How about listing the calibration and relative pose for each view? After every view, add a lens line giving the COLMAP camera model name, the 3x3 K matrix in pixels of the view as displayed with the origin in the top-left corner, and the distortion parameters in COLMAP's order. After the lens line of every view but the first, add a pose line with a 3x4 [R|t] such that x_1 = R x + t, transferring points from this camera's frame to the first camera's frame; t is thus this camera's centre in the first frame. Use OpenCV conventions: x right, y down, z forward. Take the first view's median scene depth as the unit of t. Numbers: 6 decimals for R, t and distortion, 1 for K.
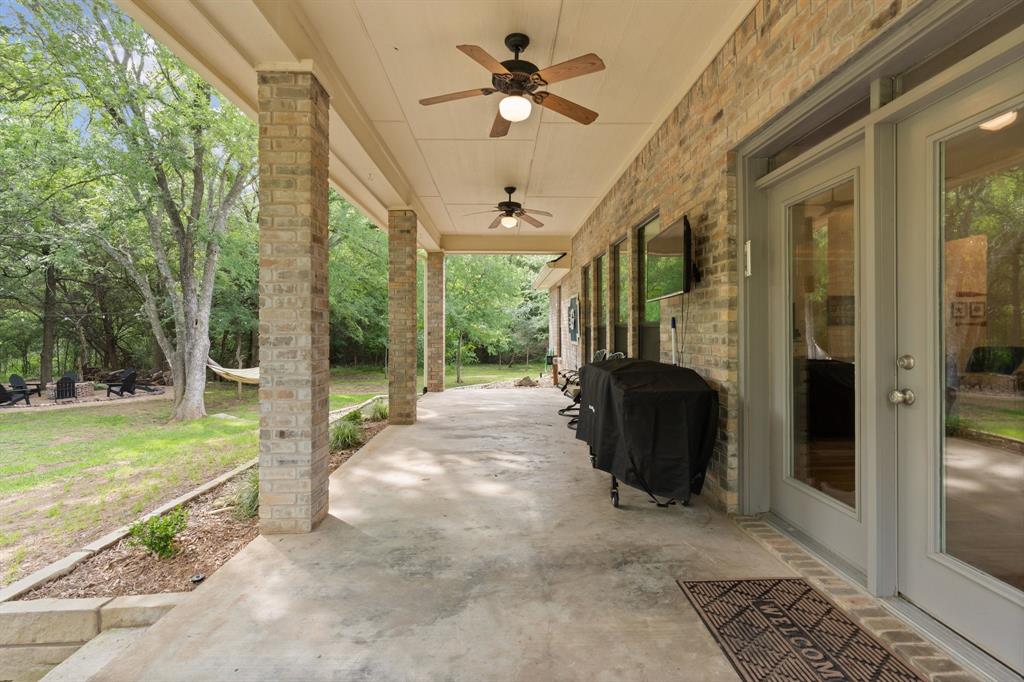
lens RADIAL K [[462.5, 0, 508.9], [0, 462.5, 336.4], [0, 0, 1]] dist [-0.005964, 0.000828]
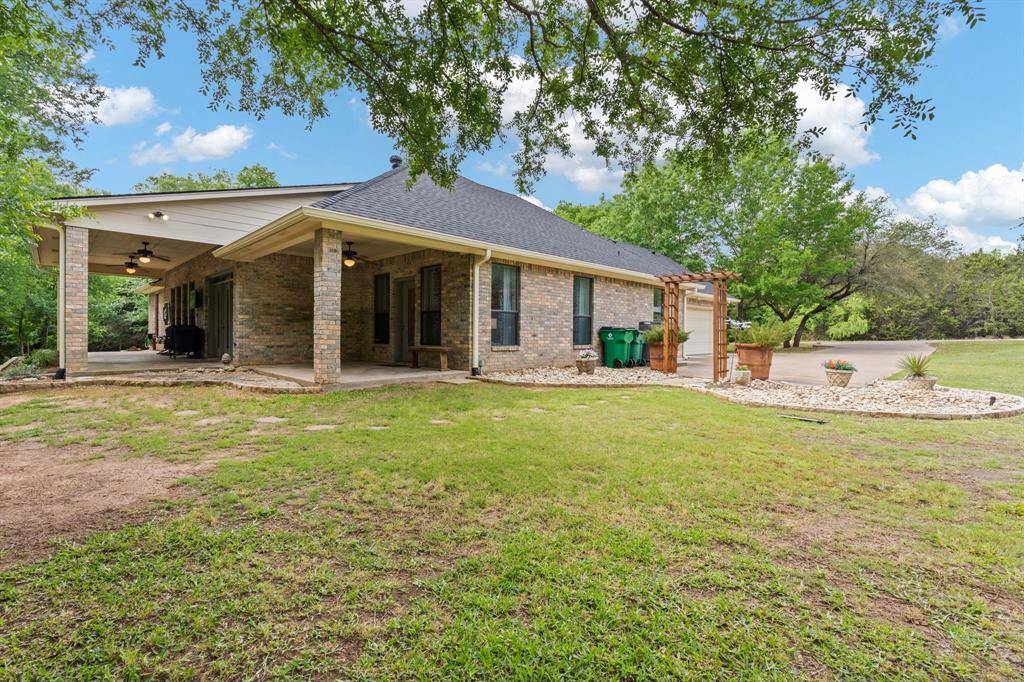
lens RADIAL K [[462.5, 0, 508.4], [0, 462.5, 338.2], [0, 0, 1]] dist [-0.005964, 0.000828]
pose [[0.722446, 0.005565, 0.691405, -0.178856], [-0.005227, 0.999983, -0.002587, 0.069118], [-0.691407, -0.001745, 0.722463, -1.555473]]
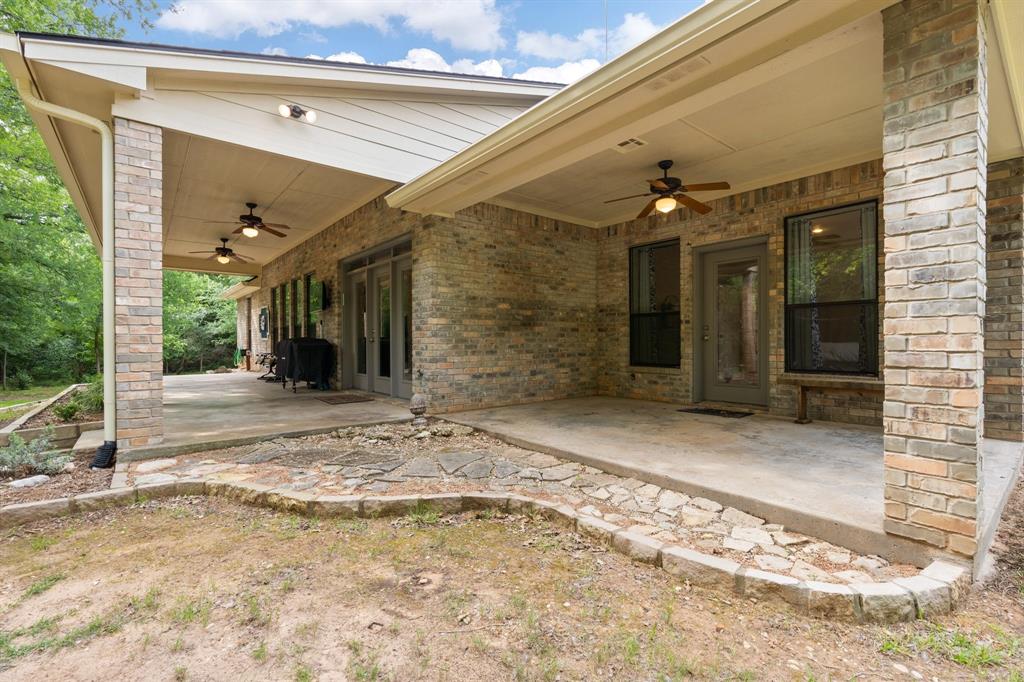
lens RADIAL K [[462.5, 0, 511.6], [0, 462.5, 343.5], [0, 0, 1]] dist [-0.005964, 0.000828]
pose [[0.788329, -0.000242, 0.615254, -0.153519], [0.005690, 0.999960, -0.006898, 0.046988], [-0.615228, 0.008938, 0.788299, -0.682418]]
